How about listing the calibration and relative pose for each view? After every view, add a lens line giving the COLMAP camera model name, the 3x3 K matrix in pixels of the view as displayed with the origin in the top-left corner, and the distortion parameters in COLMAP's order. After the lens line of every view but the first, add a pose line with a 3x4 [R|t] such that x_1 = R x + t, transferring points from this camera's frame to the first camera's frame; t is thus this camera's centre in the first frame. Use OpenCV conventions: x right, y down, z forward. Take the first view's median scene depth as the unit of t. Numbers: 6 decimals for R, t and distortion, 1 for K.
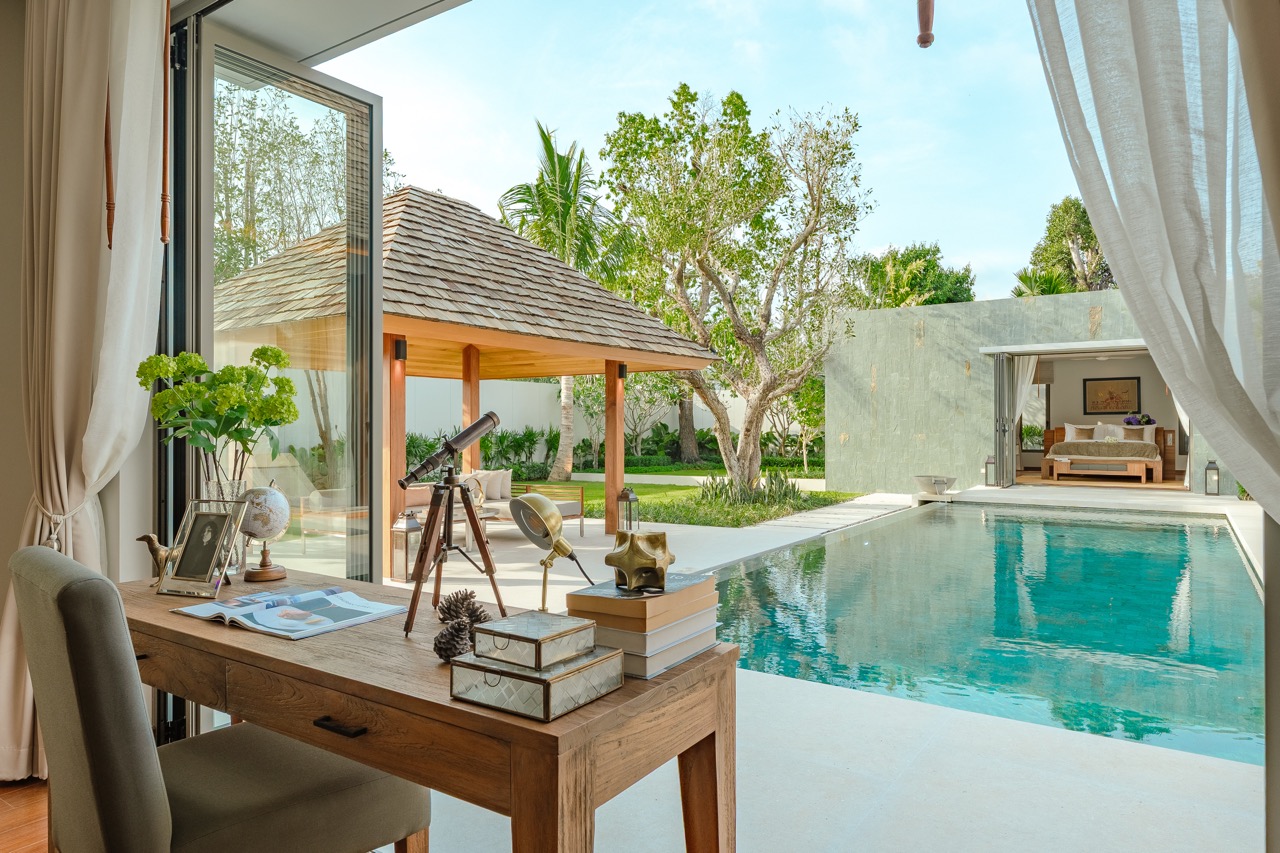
lens RADIAL K [[795.8, 0, 628.4], [0, 795.8, 424.8], [0, 0, 1]] dist [0.004514, -0.007726]
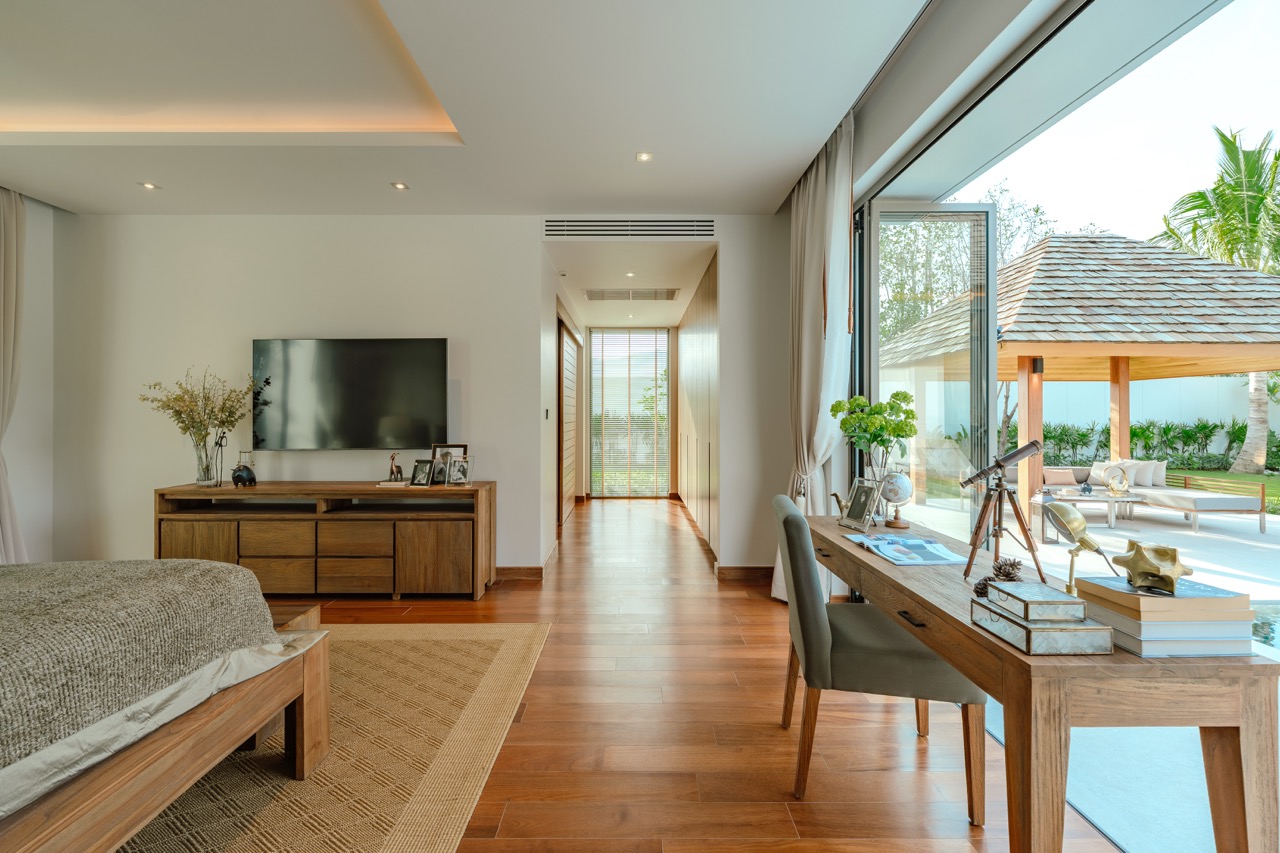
lens RADIAL K [[510.4, 0, 638.6], [0, 510.4, 424.8], [0, 0, 1]] dist [-0.001023, 0.000943]
pose [[0.570676, 0.009313, -0.821122, 0.183880], [0.002986, 0.999906, 0.013416, -0.061082], [0.821170, -0.010109, 0.570594, -0.127198]]
